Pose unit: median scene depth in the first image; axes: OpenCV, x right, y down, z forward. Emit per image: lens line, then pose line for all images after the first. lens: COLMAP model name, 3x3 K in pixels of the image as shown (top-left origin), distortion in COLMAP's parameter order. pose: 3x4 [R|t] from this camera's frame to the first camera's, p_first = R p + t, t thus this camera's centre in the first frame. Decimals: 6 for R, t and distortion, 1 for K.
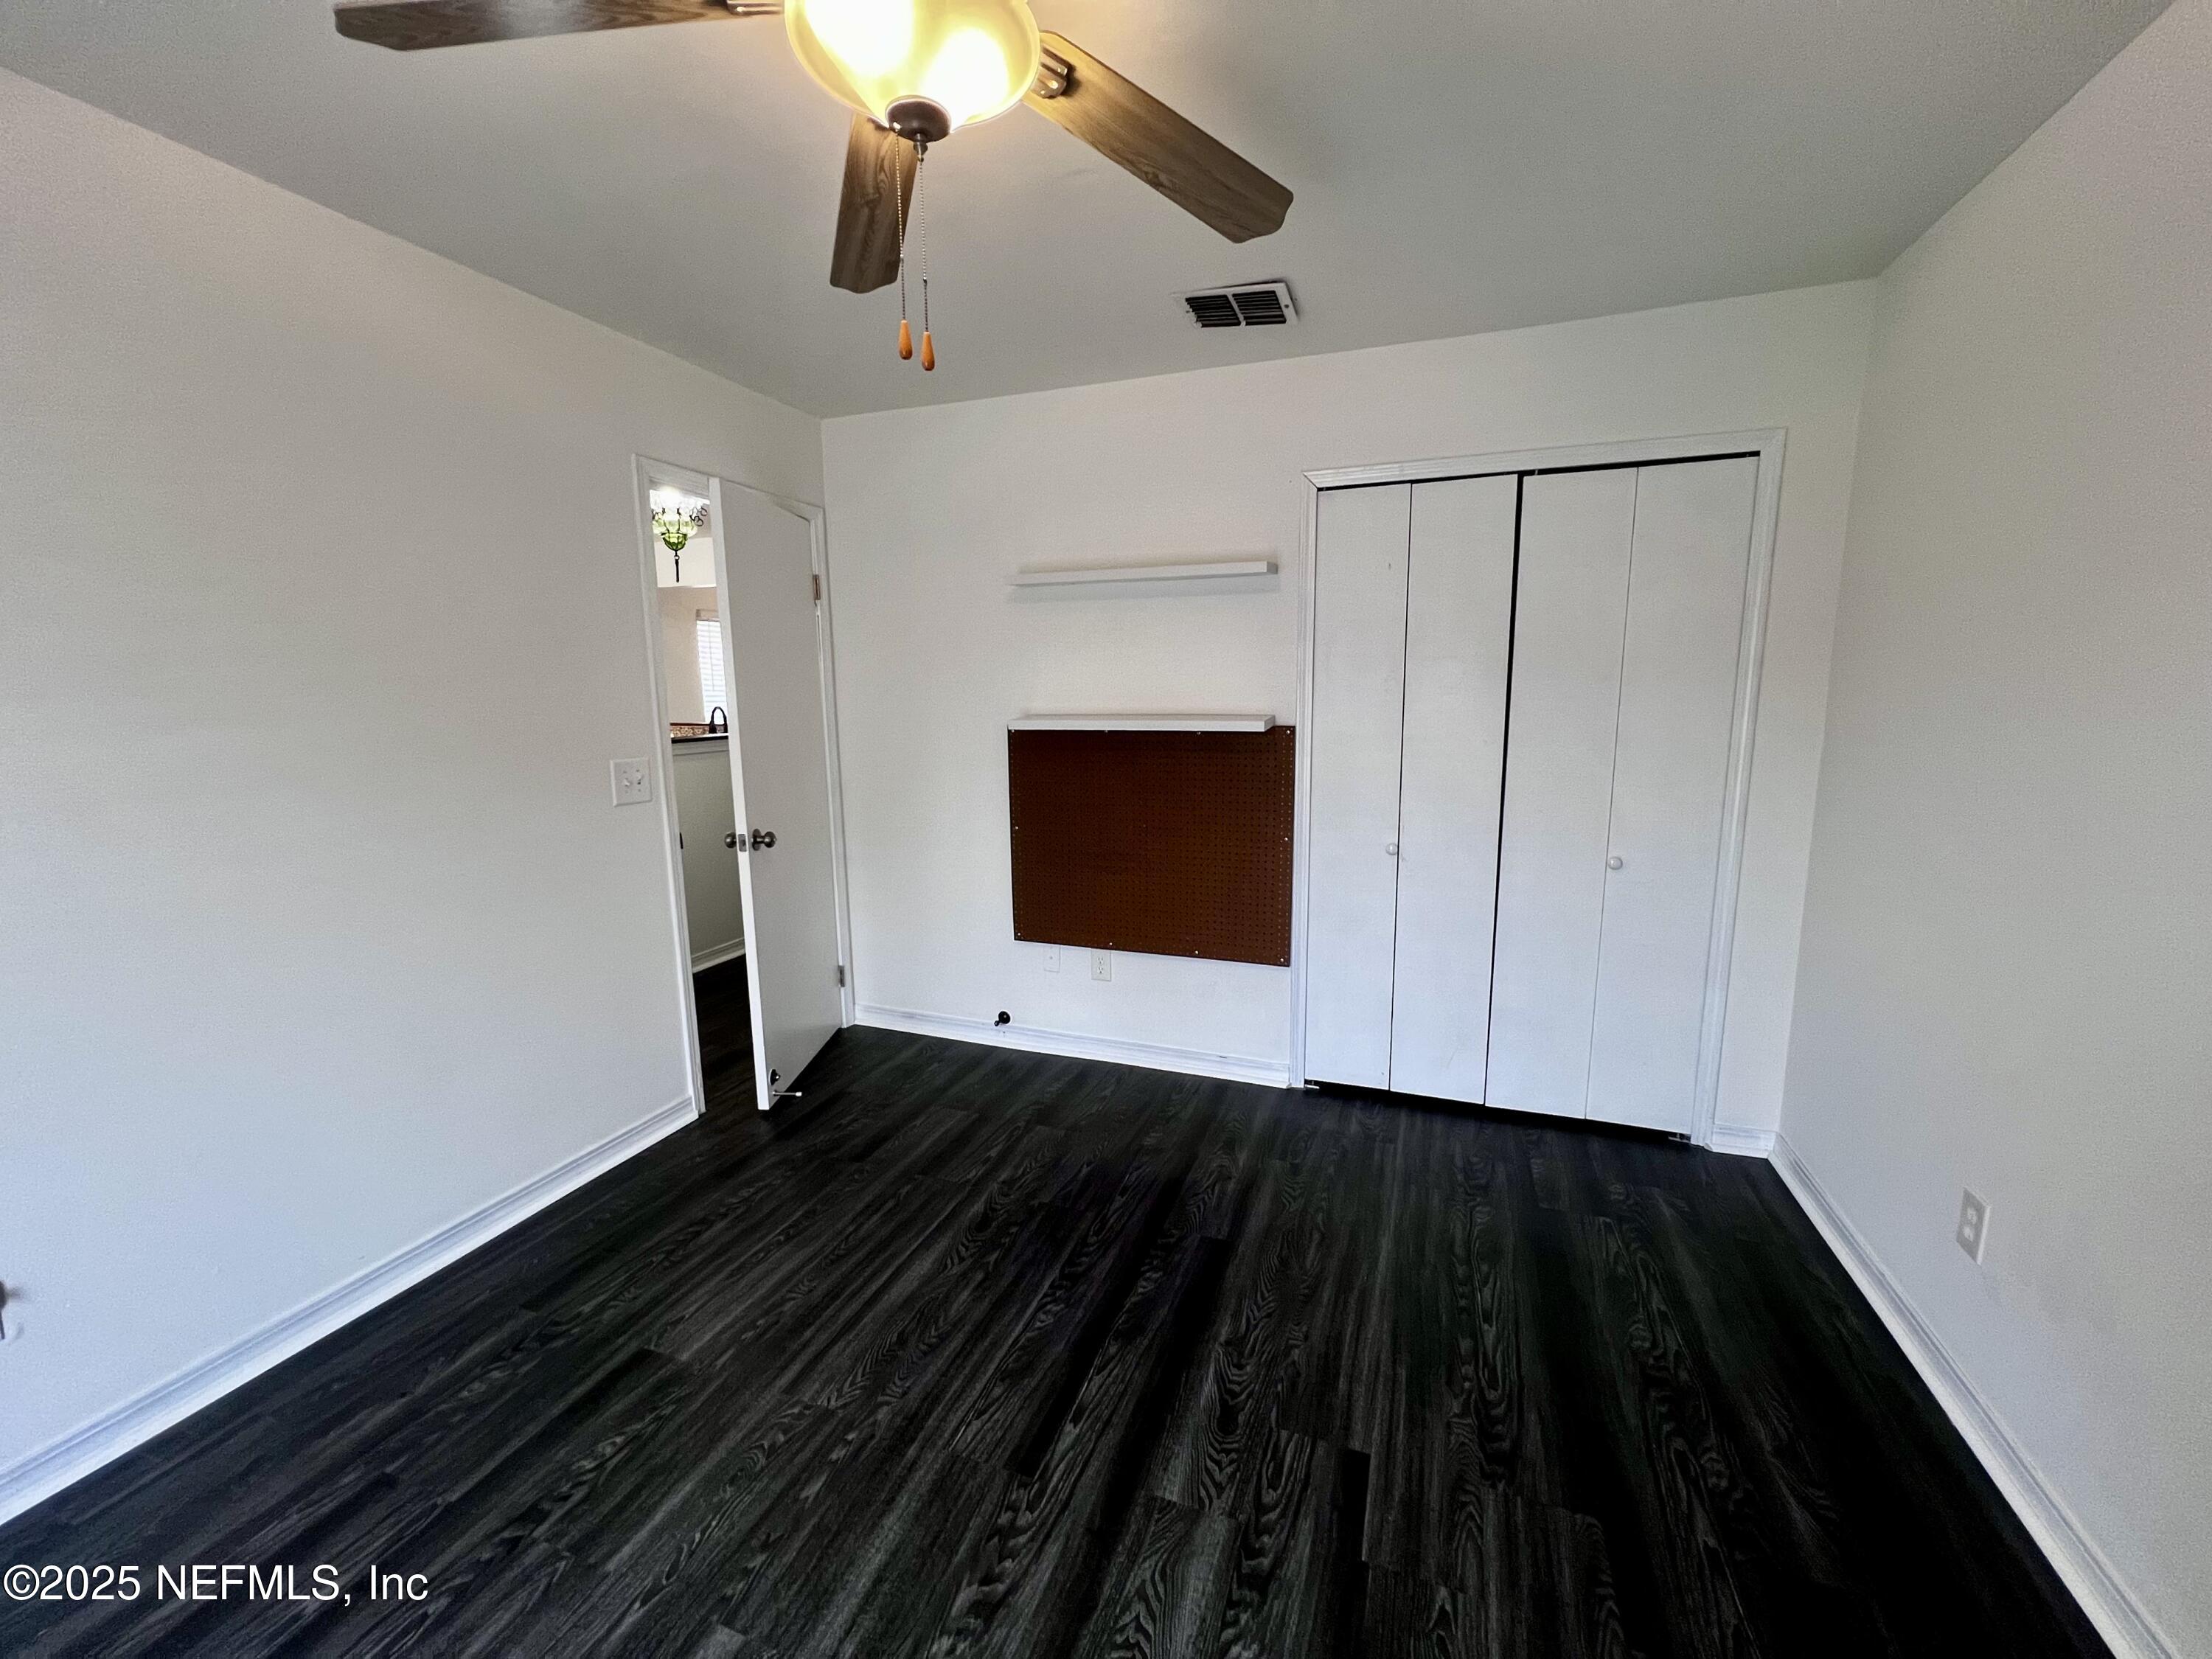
lens RADIAL K [[888.3, 0, 1106.0], [0, 888.3, 829.5], [0, 0, 1]] dist [-0.002480, -0.000004]
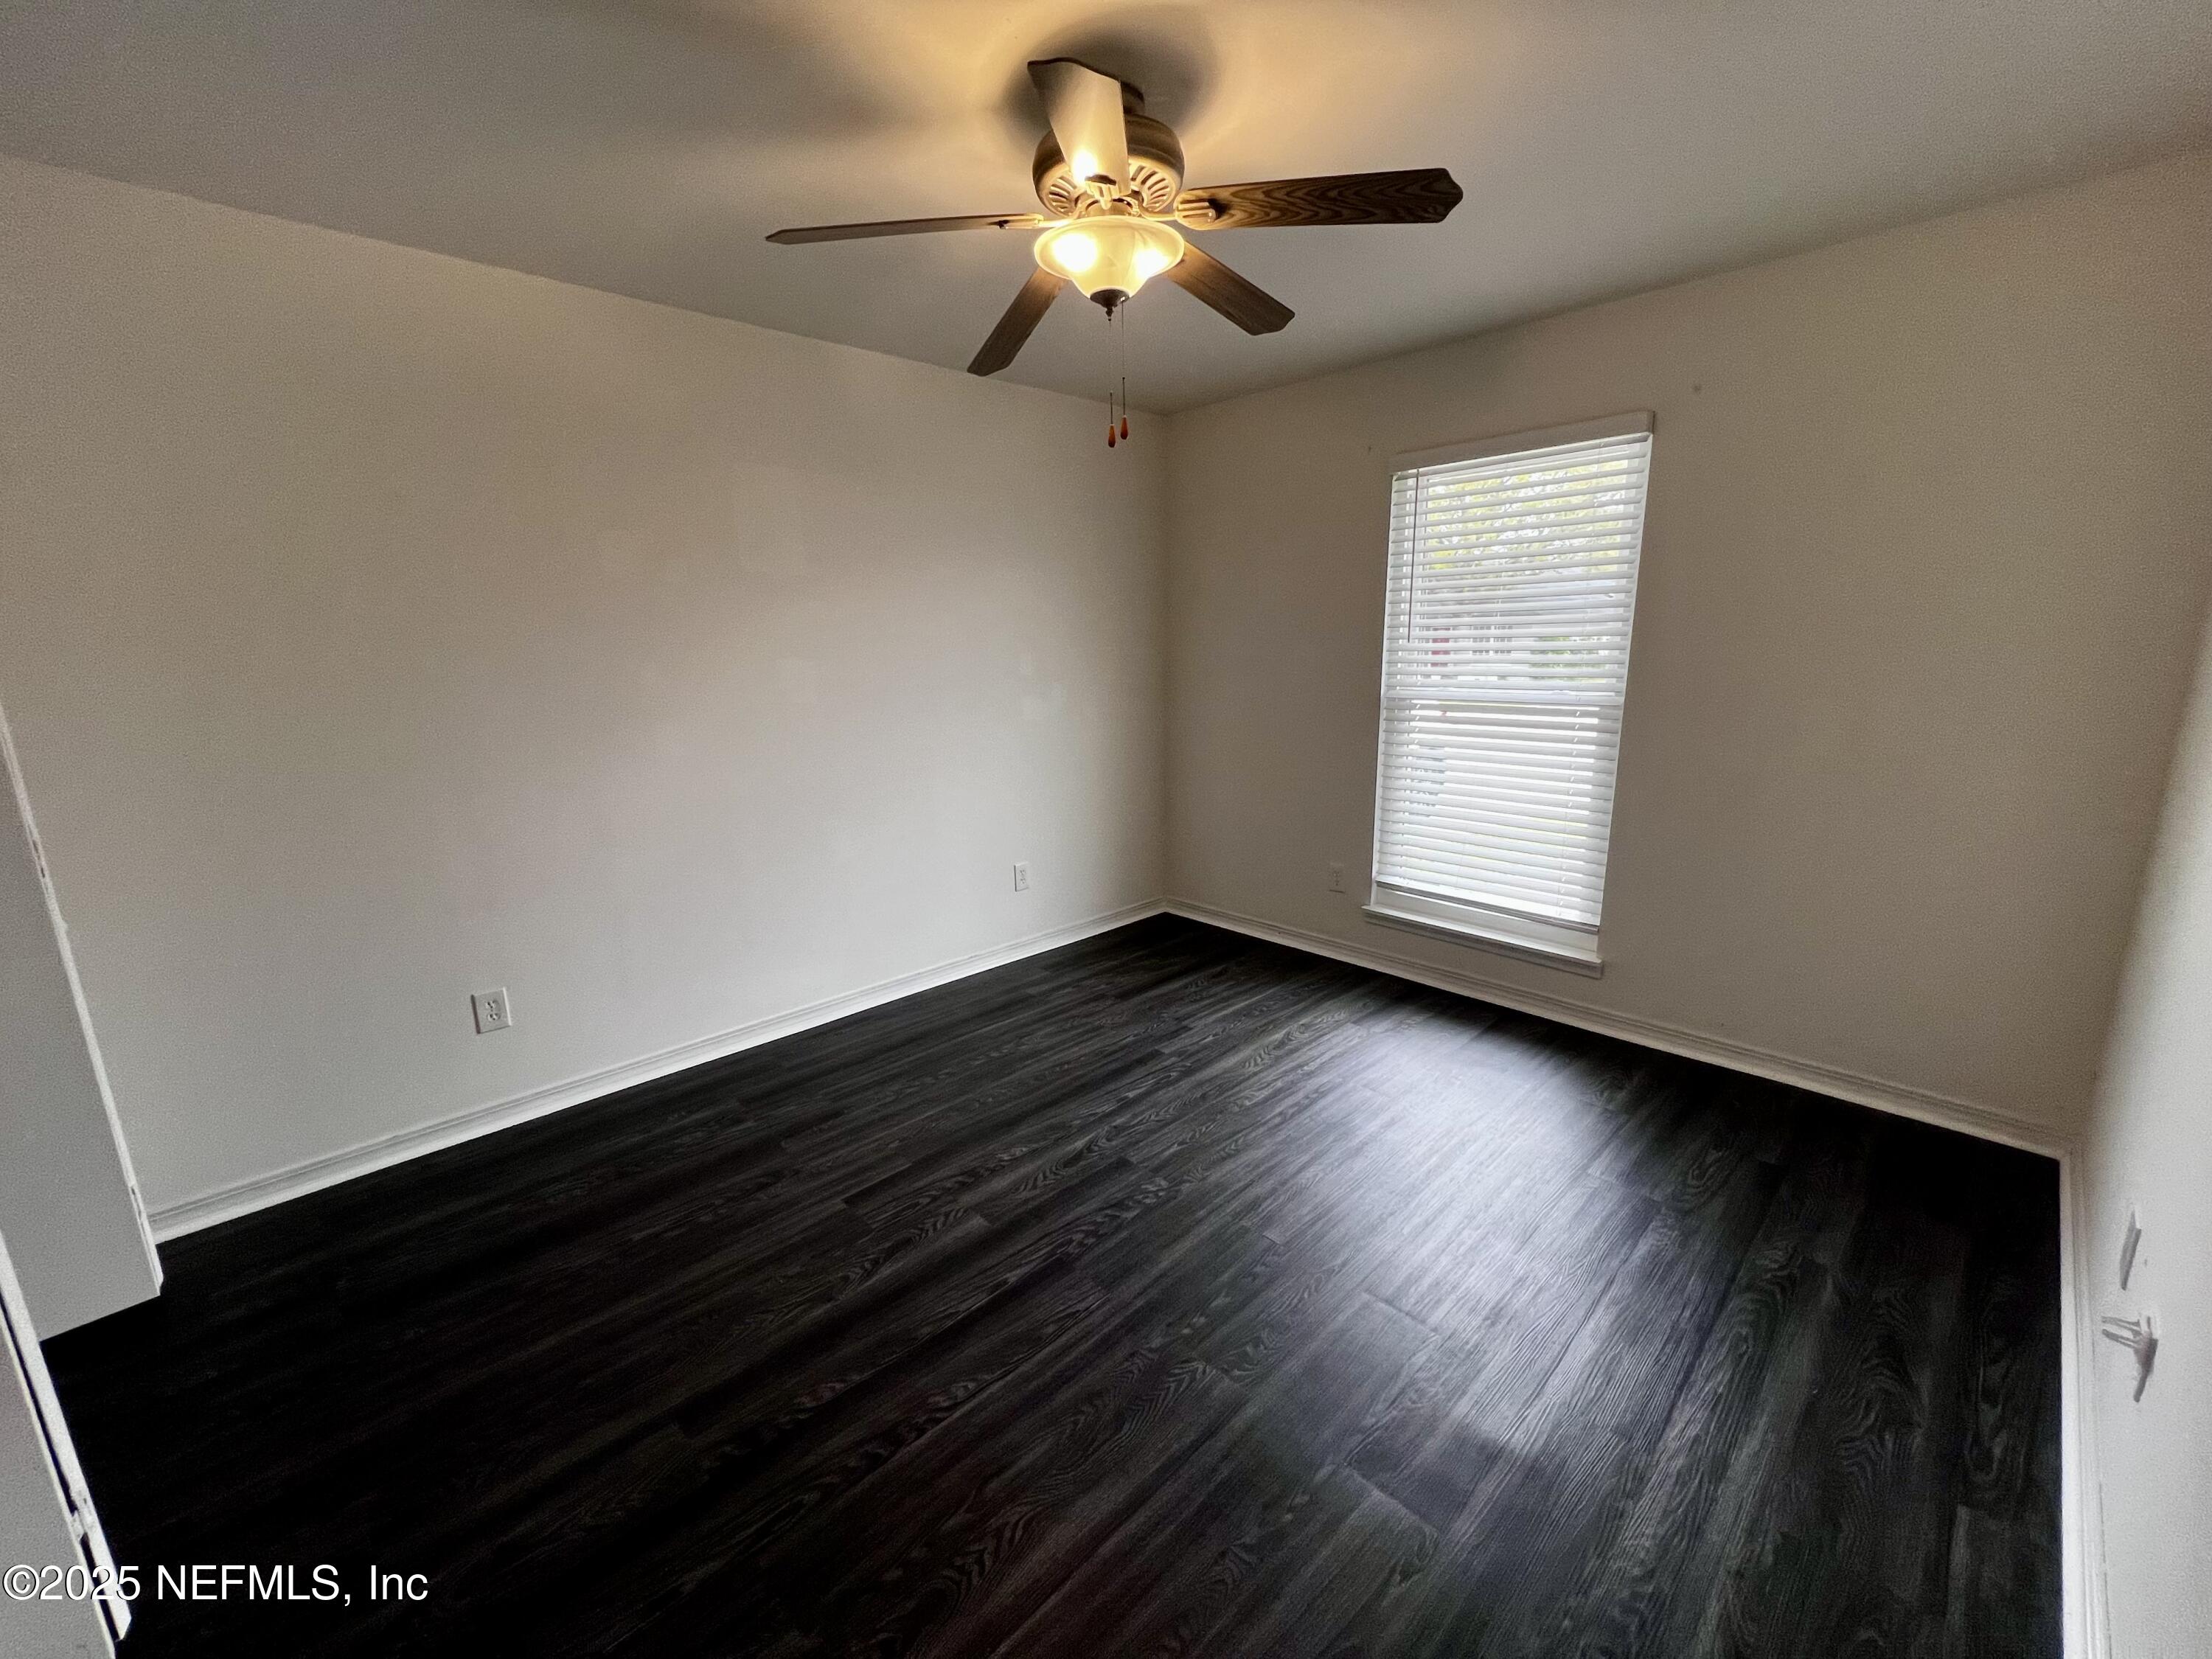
lens RADIAL K [[888.3, 0, 1106.0], [0, 888.3, 829.5], [0, 0, 1]] dist [-0.002480, -0.000004]
pose [[-0.902189, -0.065894, 0.426278, -0.600903], [0.094375, 0.934163, 0.344140, -0.269596], [-0.420890, 0.350709, -0.836573, 1.679371]]
